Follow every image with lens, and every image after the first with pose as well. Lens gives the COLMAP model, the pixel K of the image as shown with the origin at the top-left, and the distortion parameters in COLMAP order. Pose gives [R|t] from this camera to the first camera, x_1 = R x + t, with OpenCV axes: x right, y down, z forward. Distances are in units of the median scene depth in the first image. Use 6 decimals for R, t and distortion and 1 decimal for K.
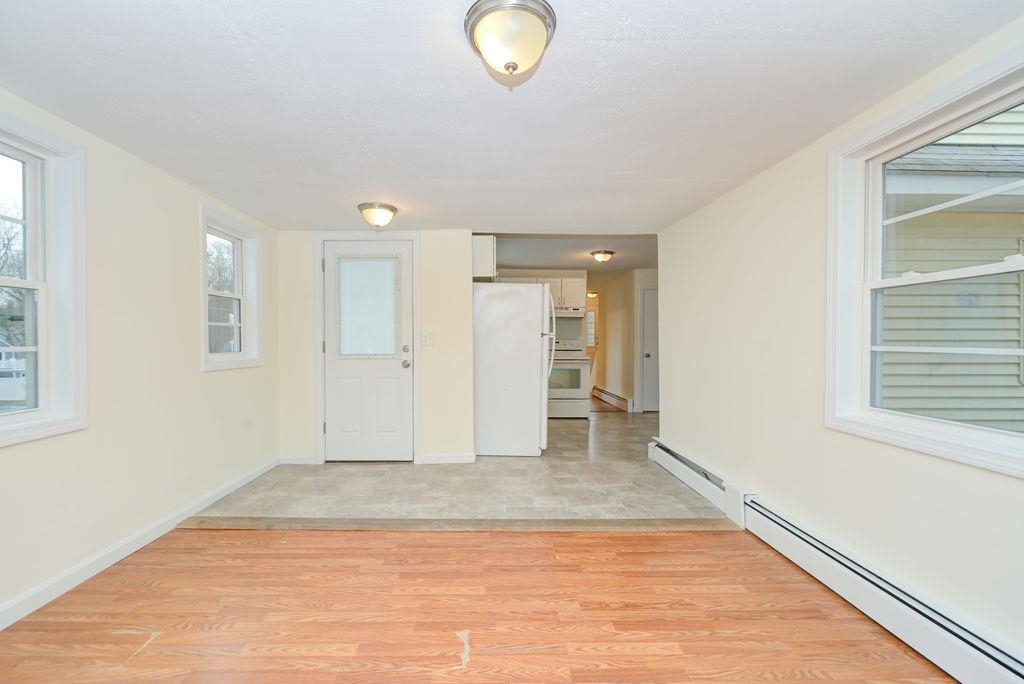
lens RADIAL K [[442.5, 0, 503.2], [0, 442.5, 344.9], [0, 0, 1]] dist [0.000353, 0.000158]
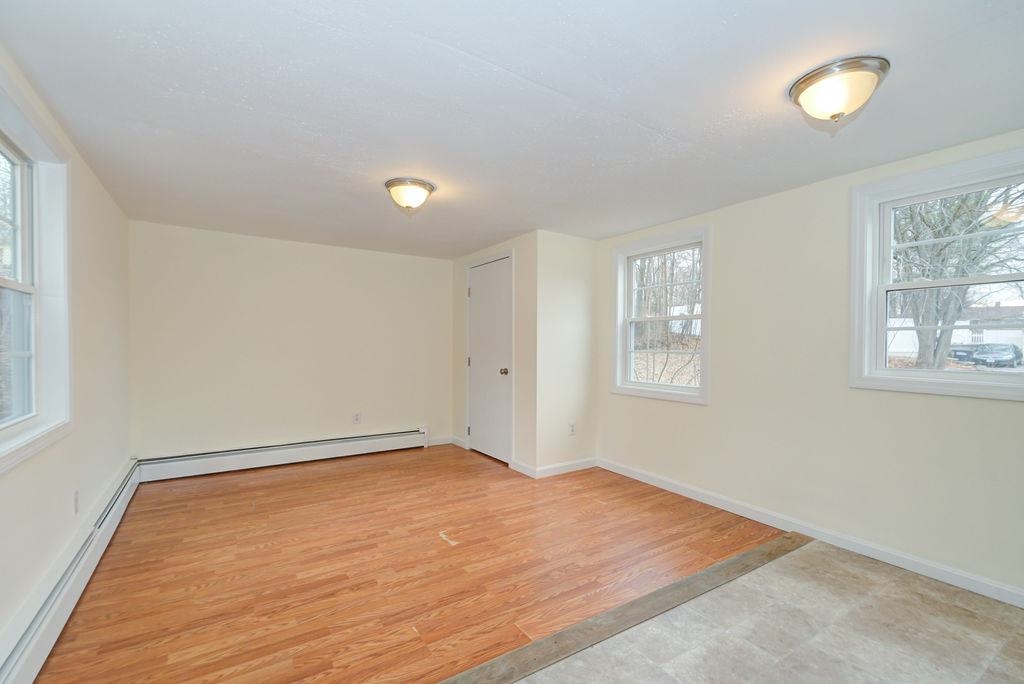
lens RADIAL K [[442.5, 0, 512.5], [0, 442.5, 343.8], [0, 0, 1]] dist [0.000353, 0.000158]
pose [[-0.856579, -0.006698, -0.515972, 0.433050], [-0.013490, 0.999865, 0.009416, -0.027769], [0.515839, 0.015026, -0.856554, 1.995138]]
